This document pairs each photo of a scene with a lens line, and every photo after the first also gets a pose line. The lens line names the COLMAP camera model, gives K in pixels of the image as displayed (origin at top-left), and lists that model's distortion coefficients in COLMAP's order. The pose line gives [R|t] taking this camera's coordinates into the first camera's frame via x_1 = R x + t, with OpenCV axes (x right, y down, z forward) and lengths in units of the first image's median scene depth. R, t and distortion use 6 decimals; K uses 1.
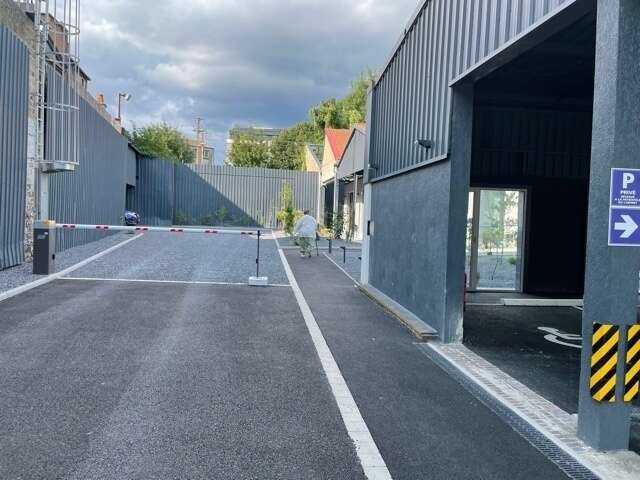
lens RADIAL K [[489.9, 0, 318.9], [0, 489.9, 227.1], [0, 0, 1]] dist [0.069940, -0.003256]
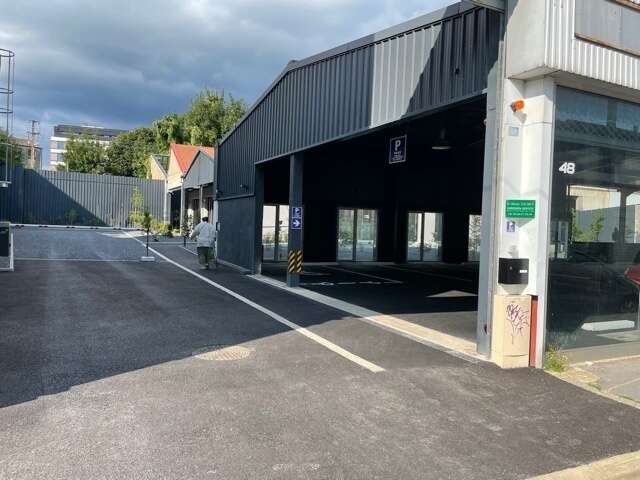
lens RADIAL K [[489.9, 0, 318.9], [0, 489.9, 227.1], [0, 0, 1]] dist [0.069940, -0.003256]
pose [[0.946185, -0.003590, 0.323607, -0.035200], [0.005042, 0.999981, -0.003650, 0.003781], [-0.323588, 0.005085, 0.946184, -0.225519]]
